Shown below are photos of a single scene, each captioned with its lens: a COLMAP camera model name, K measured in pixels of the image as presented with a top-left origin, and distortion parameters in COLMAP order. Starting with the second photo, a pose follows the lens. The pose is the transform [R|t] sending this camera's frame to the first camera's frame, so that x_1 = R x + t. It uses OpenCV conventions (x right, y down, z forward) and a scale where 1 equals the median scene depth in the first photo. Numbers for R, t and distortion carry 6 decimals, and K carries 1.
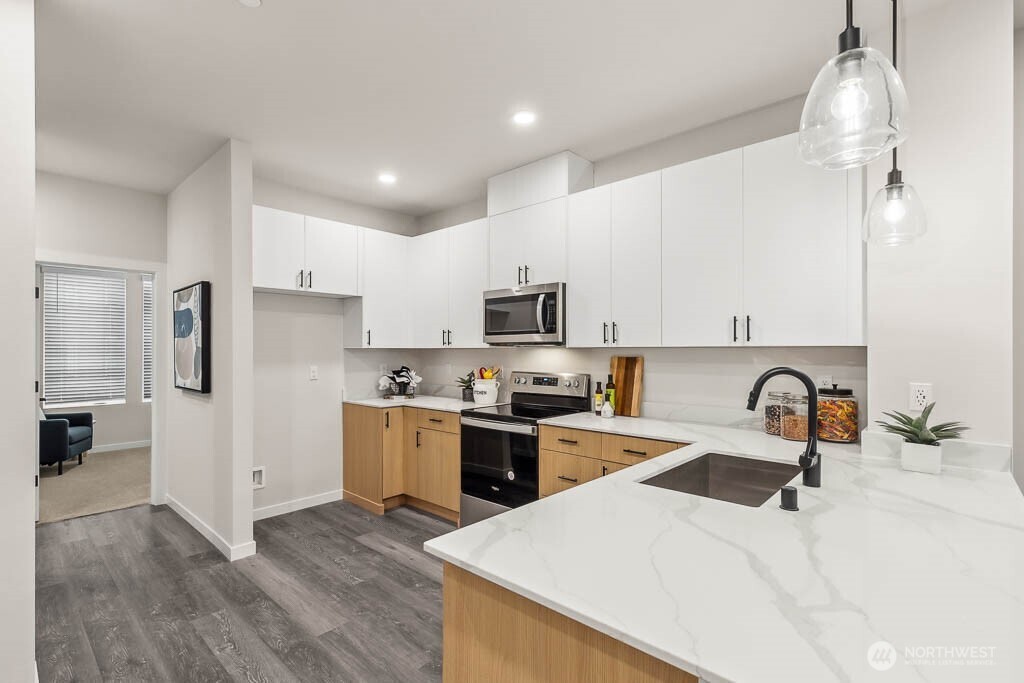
lens RADIAL K [[475.0, 0, 512.7], [0, 475.0, 349.7], [0, 0, 1]] dist [0.027764, -0.016059]
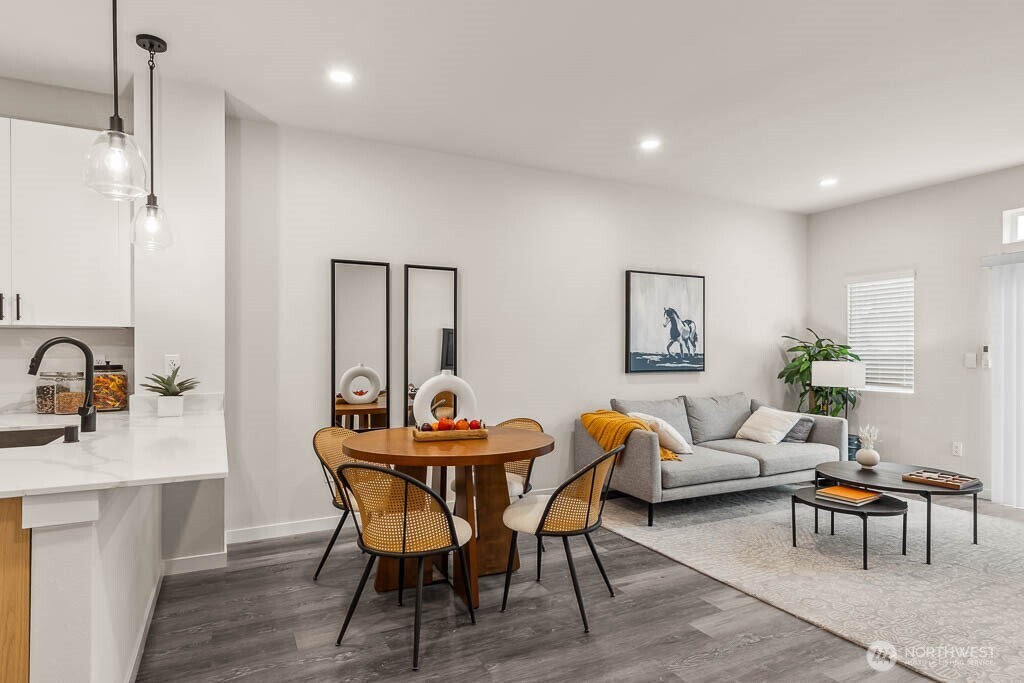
lens RADIAL K [[564.4, 0, 509.4], [0, 564.4, 349.1], [0, 0, 1]] dist [0.001399, -0.000863]
pose [[0.354116, 0.002699, 0.935198, -0.173431], [-0.000211, 0.999996, -0.002806, 0.034107], [-0.935201, 0.000796, 0.354115, -0.260529]]
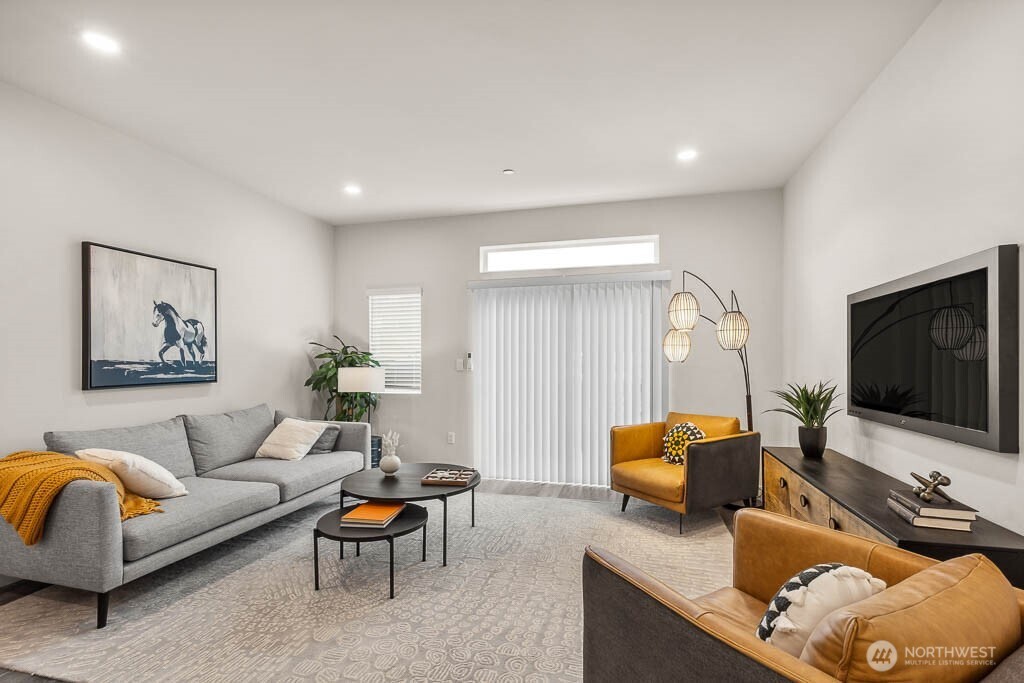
lens RADIAL K [[467.6, 0, 515.5], [0, 467.6, 361.4], [0, 0, 1]] dist [0.002791, -0.000376]
pose [[-0.467806, -0.005912, 0.883811, 0.203335], [0.003062, 0.999961, 0.008310, 0.036280], [-0.883826, 0.006594, -0.467770, -0.318046]]
